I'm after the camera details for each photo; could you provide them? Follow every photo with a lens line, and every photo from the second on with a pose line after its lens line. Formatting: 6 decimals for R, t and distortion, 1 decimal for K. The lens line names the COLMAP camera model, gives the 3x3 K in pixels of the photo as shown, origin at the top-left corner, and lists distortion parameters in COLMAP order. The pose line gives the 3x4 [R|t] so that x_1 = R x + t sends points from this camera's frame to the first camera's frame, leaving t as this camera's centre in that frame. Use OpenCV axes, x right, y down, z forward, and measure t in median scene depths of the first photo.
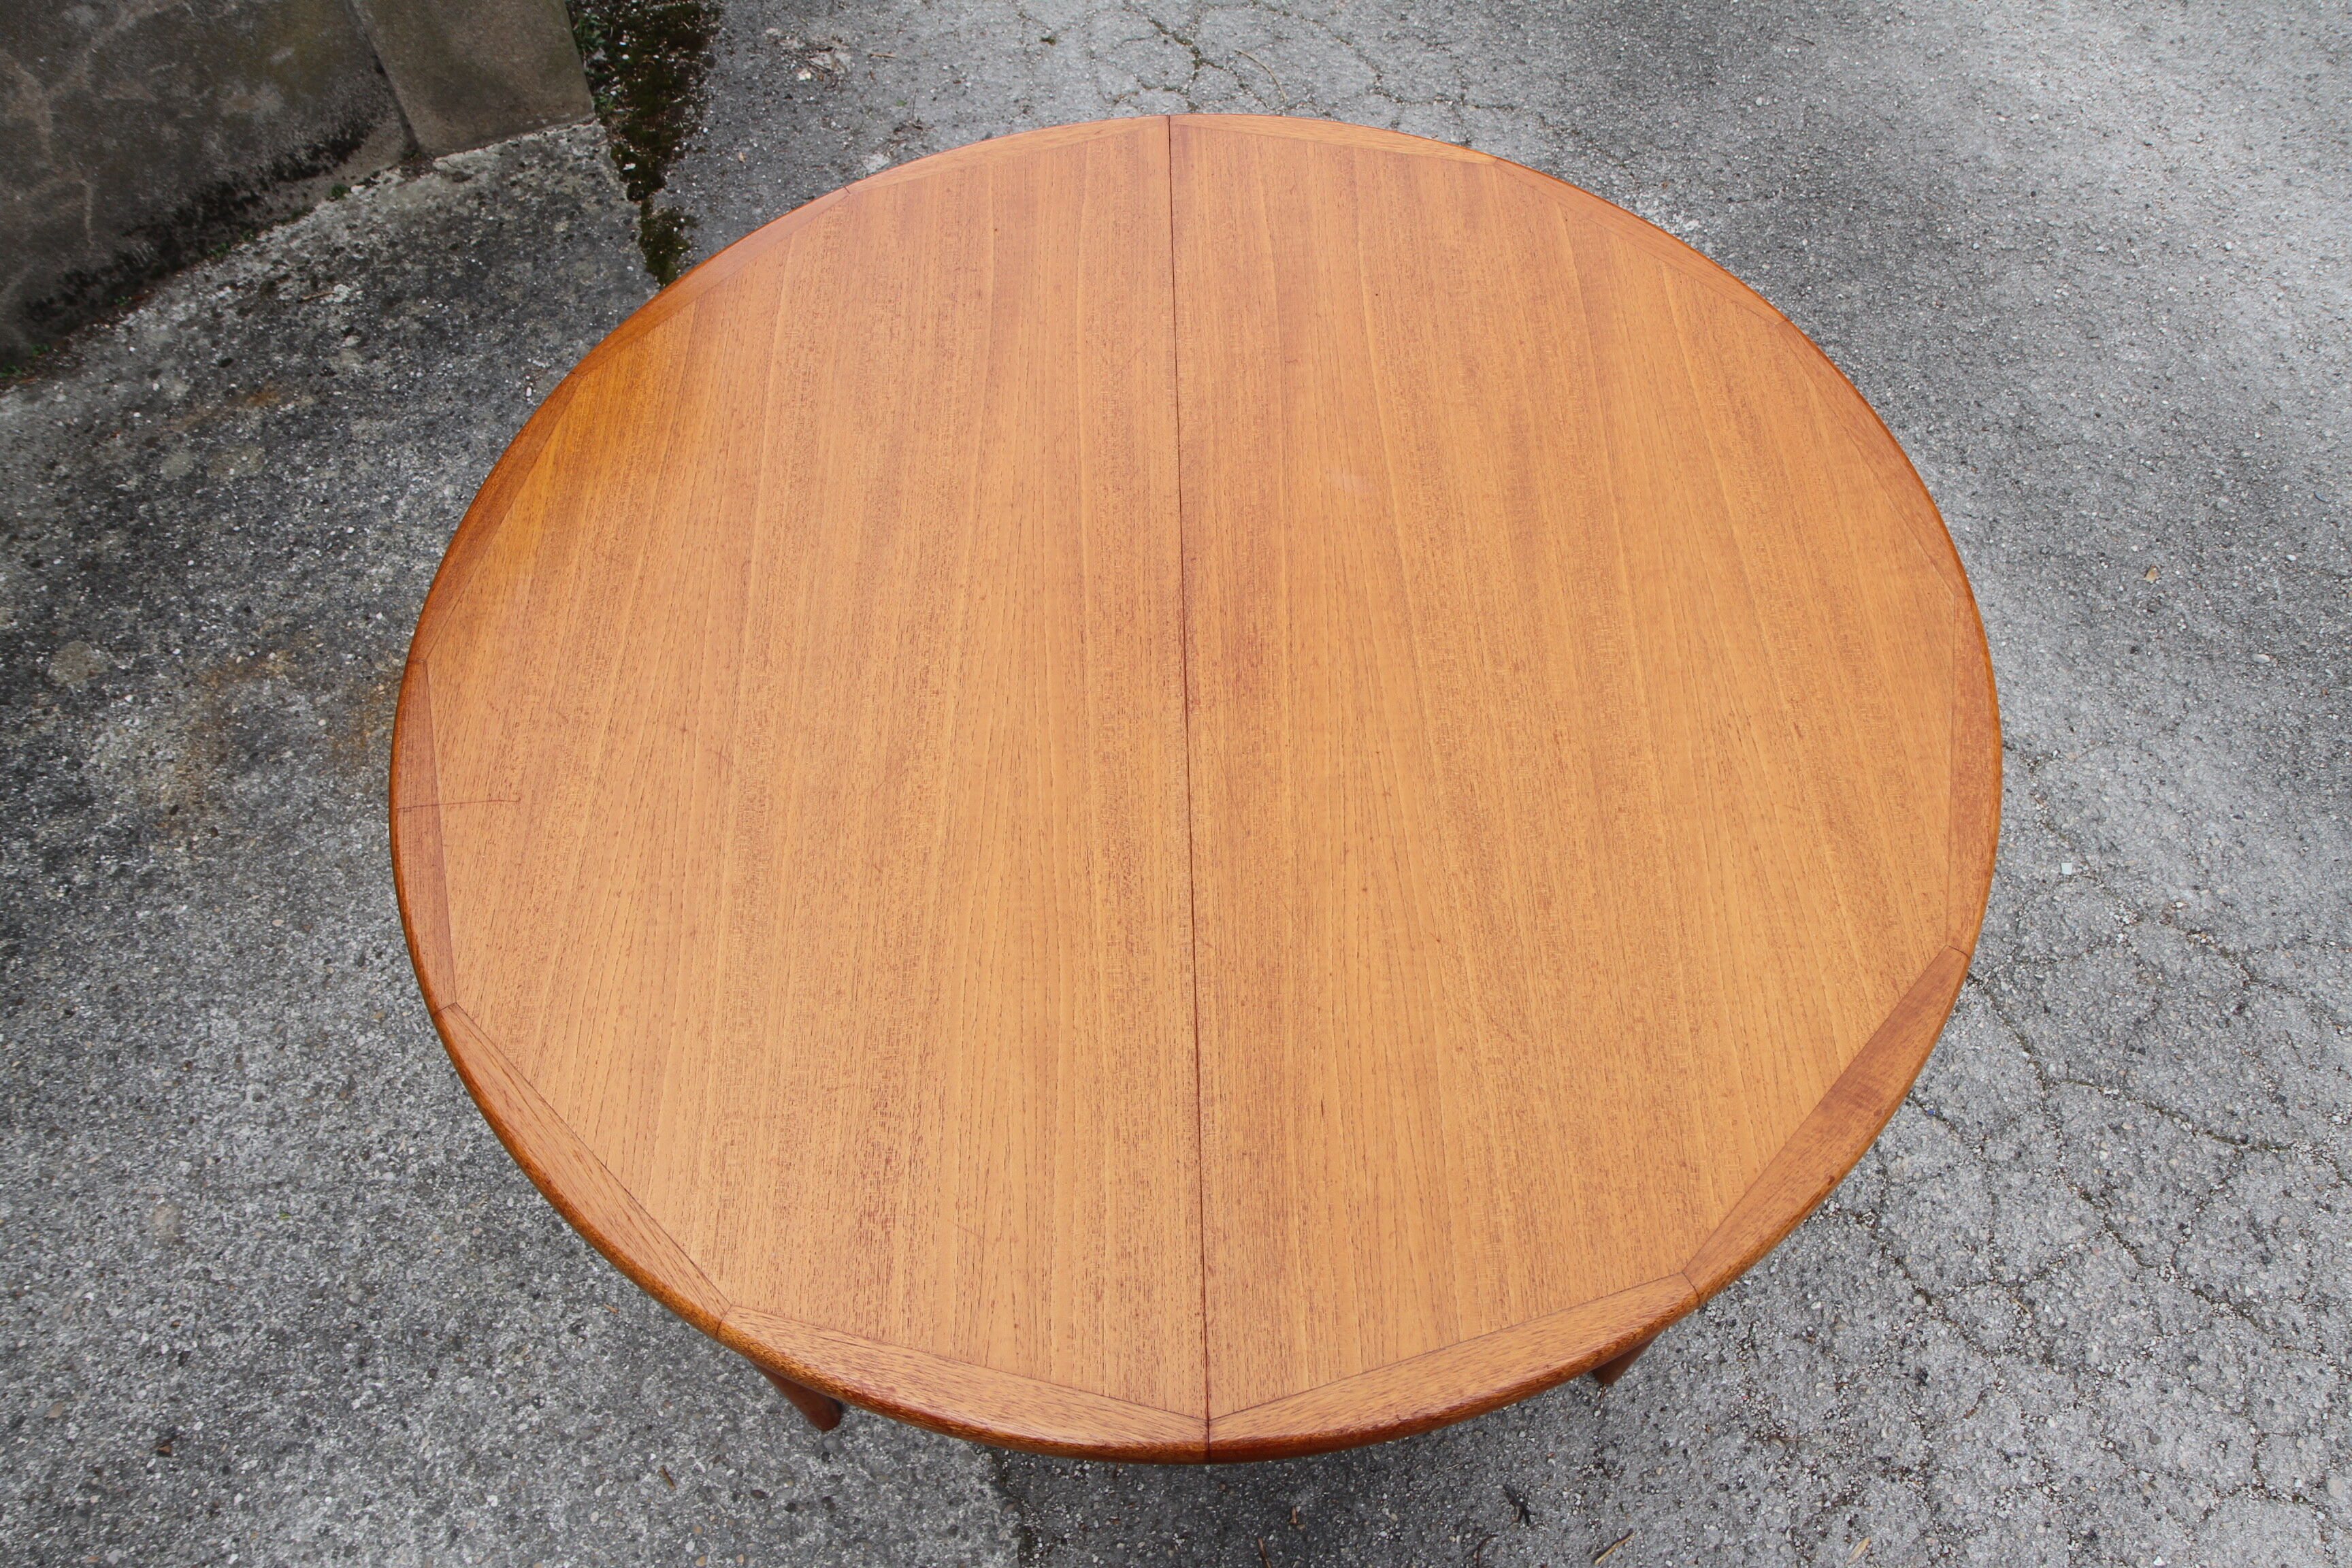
lens RADIAL K [[1819.4, 0, 1189.4], [0, 1819.4, 807.7], [0, 0, 1]] dist [-0.102334, 0.096185]
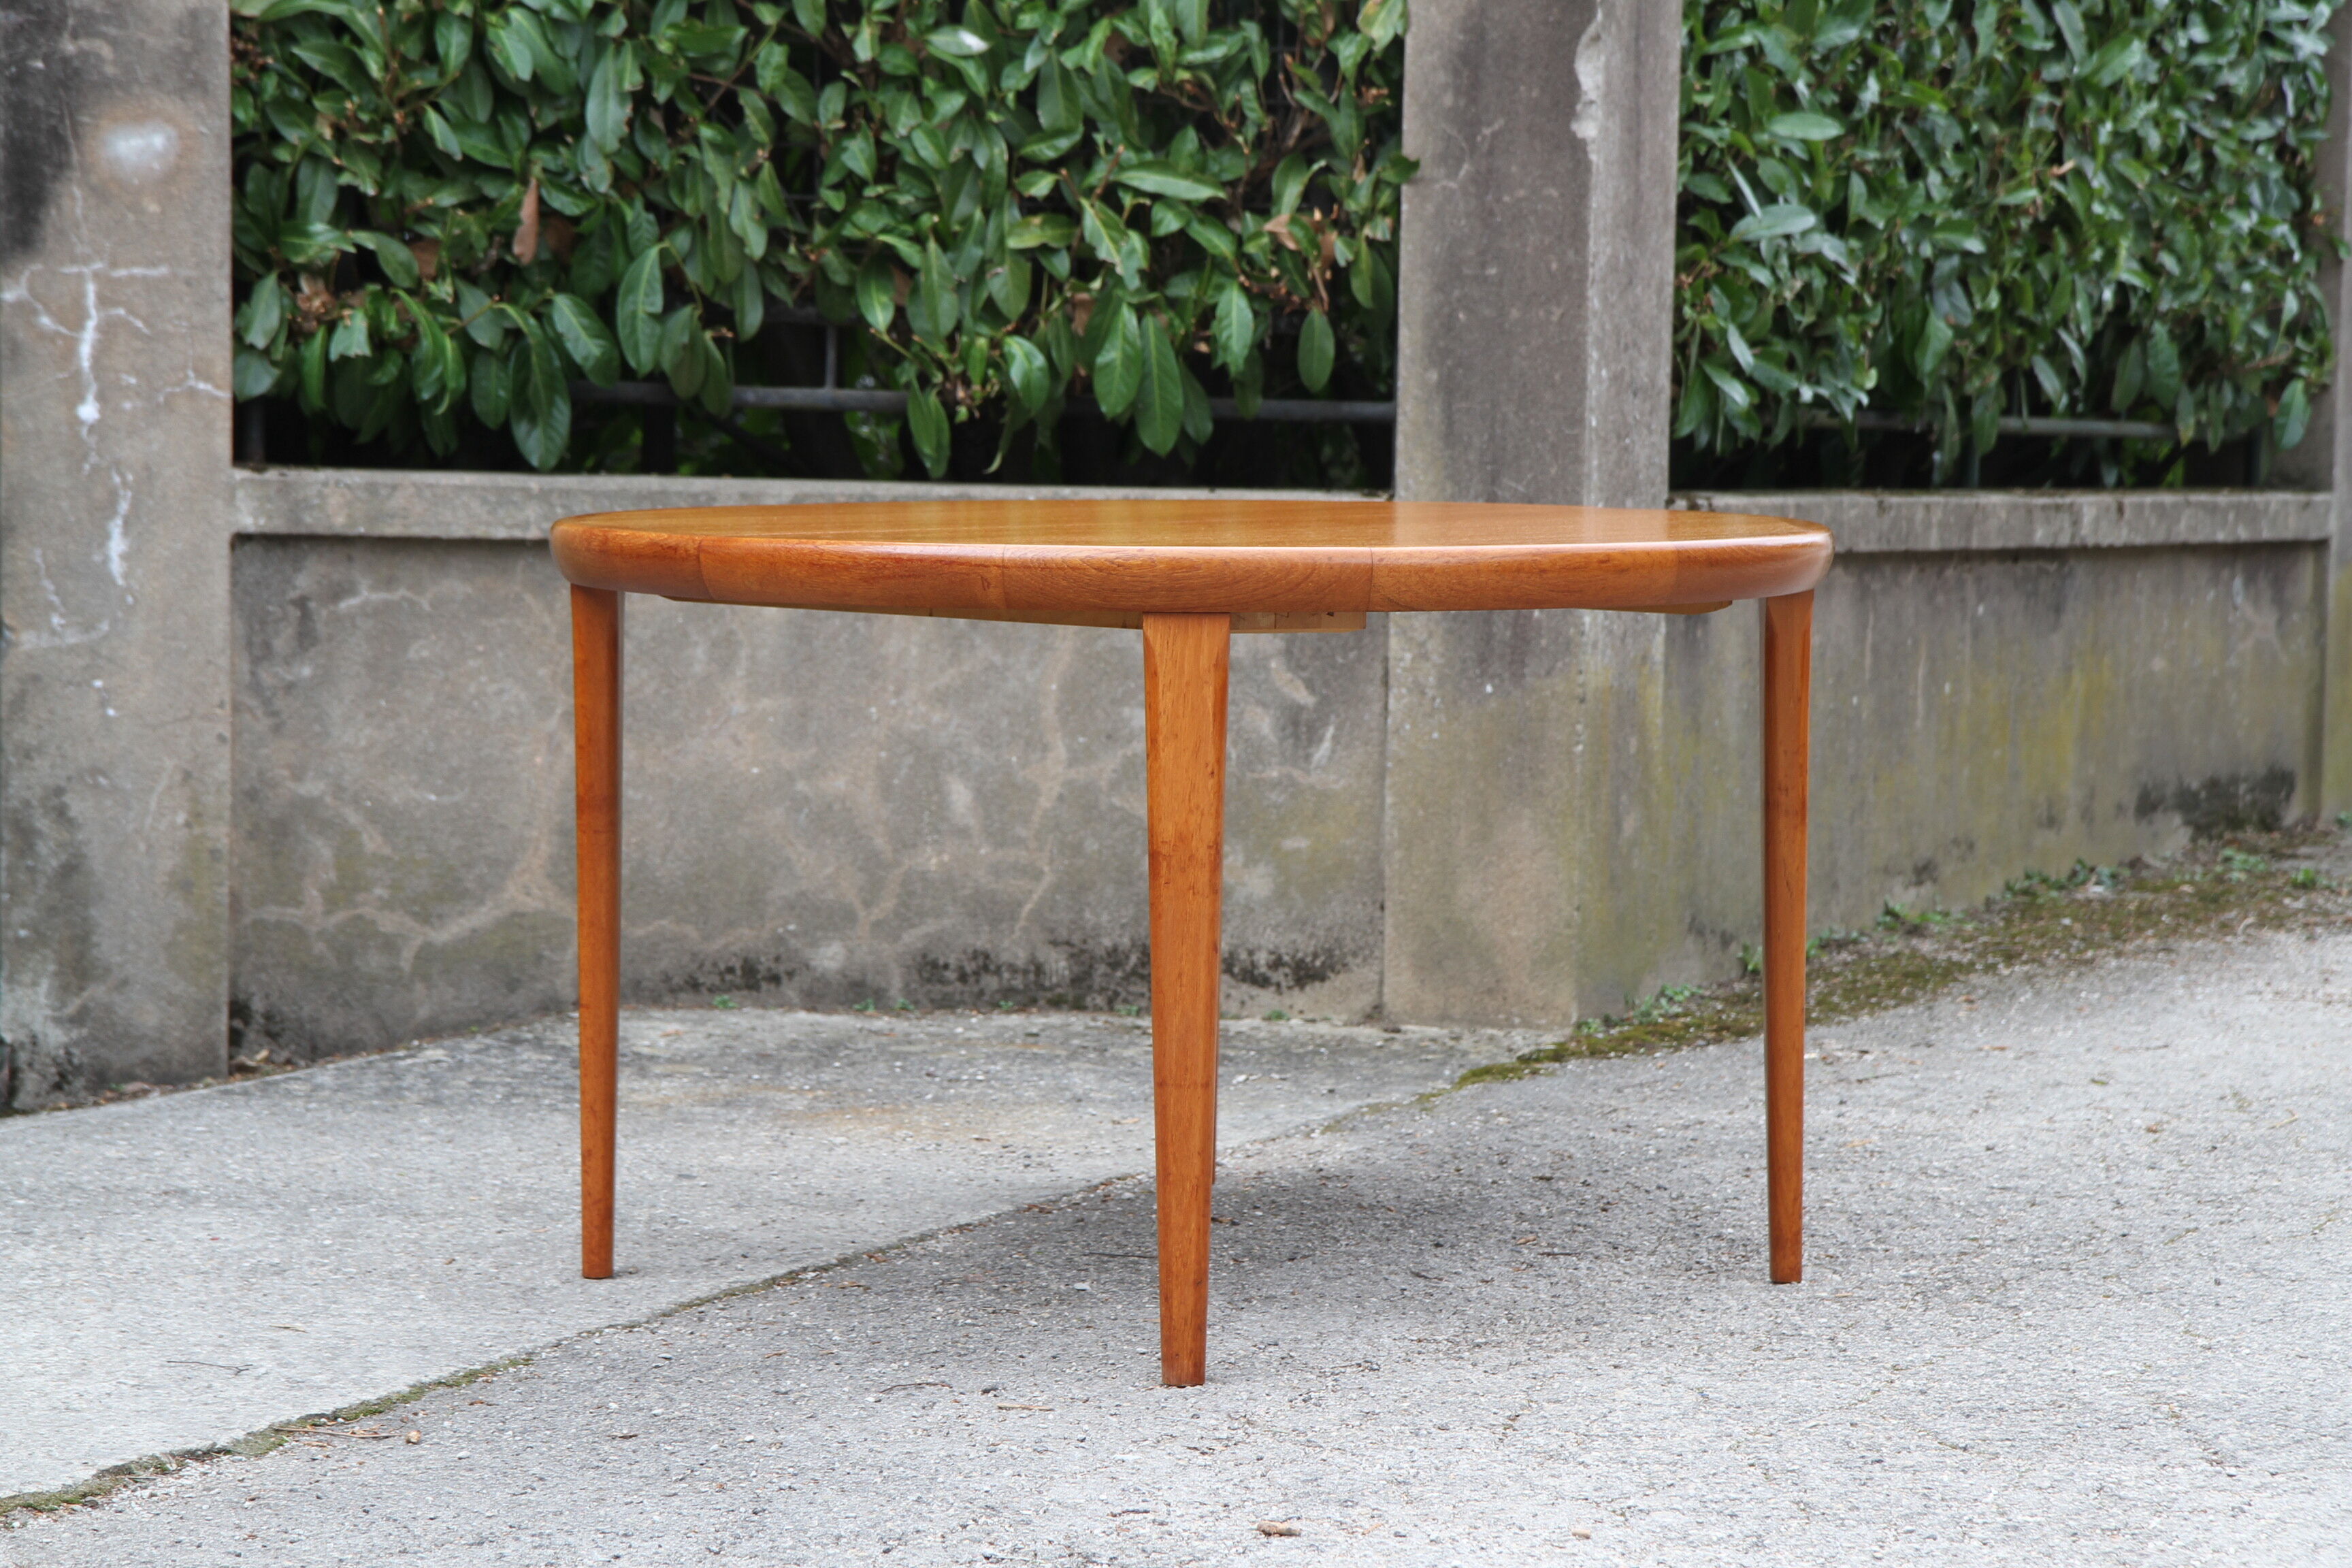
lens RADIAL K [[5641.1, 0, 1198.6], [0, 5641.1, 809.8], [0, 0, 1]] dist [0.386610, 0.000000]
pose [[0.685798, 0.099956, -0.720896, 1.963025], [-0.635788, 0.564343, -0.526585, 1.430169], [0.354197, 0.819467, 0.450576, -0.417955]]
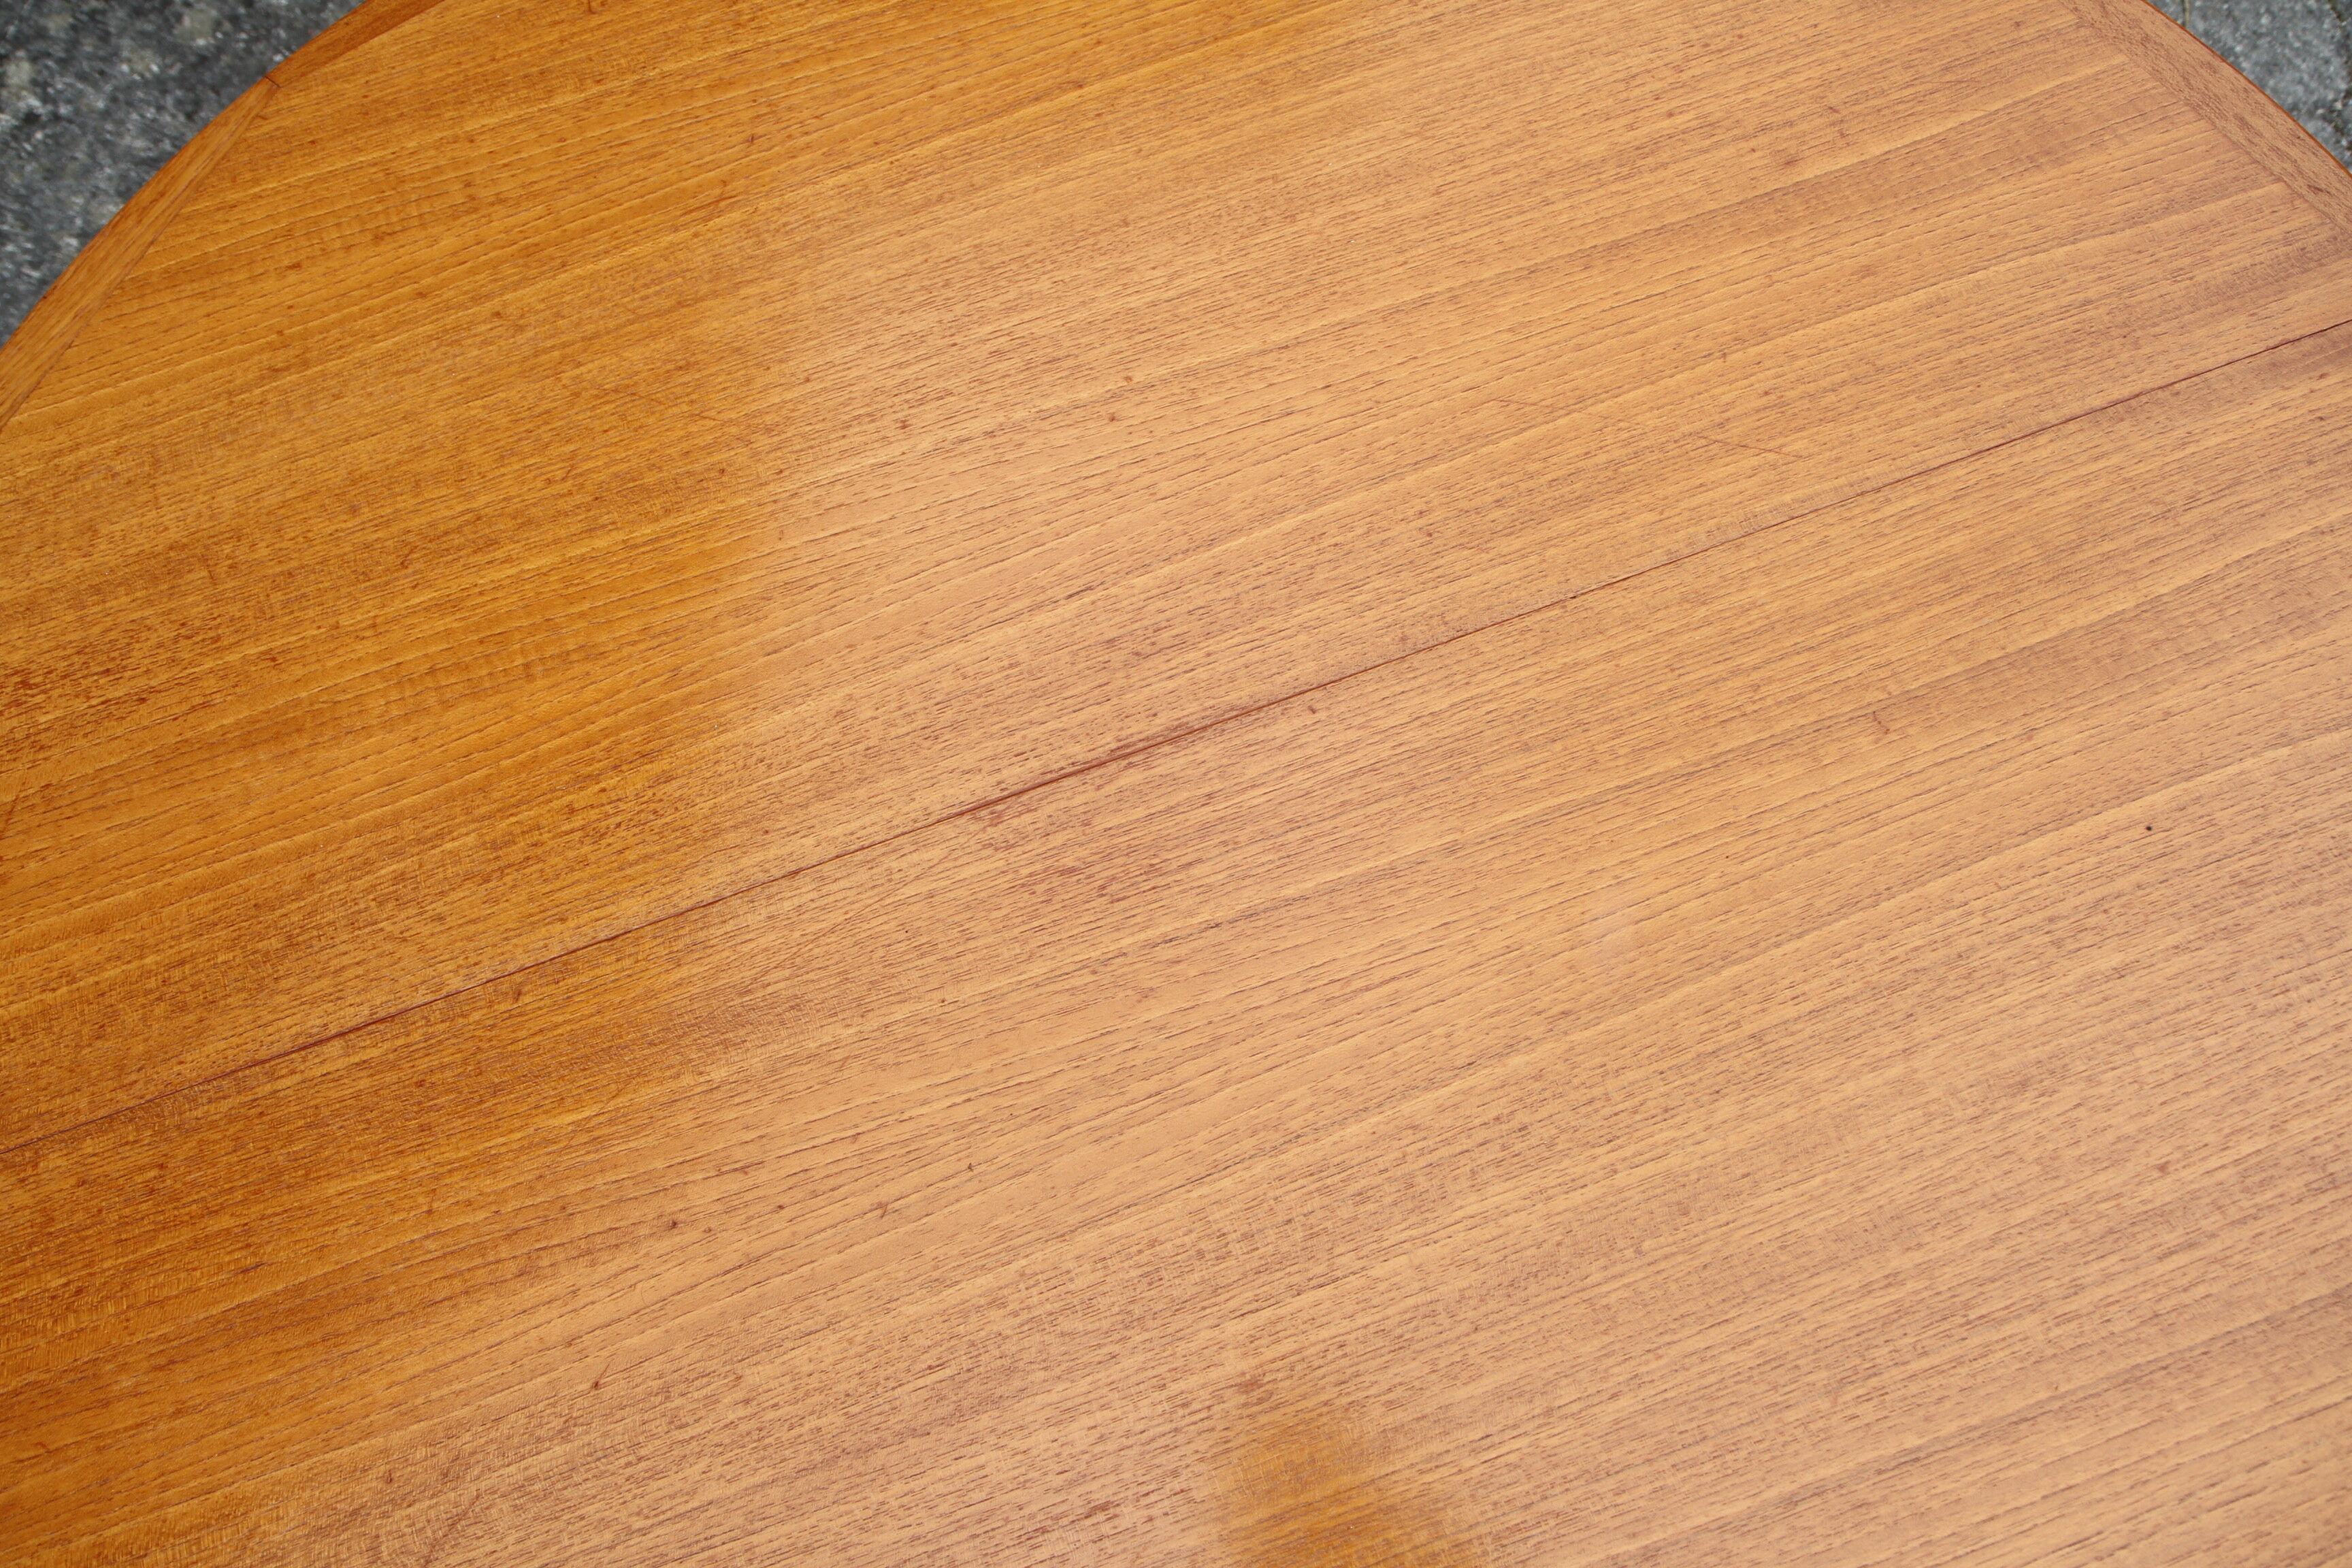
lens RADIAL K [[1819.4, 0, 1137.4], [0, 1819.4, 825.0], [0, 0, 1]] dist [-0.102334, 0.096185]
pose [[0.311121, 0.885698, -0.344589, 0.138214], [-0.780025, 0.445114, 0.439813, -0.221373], [0.542923, 0.131953, 0.829351, 0.390911]]
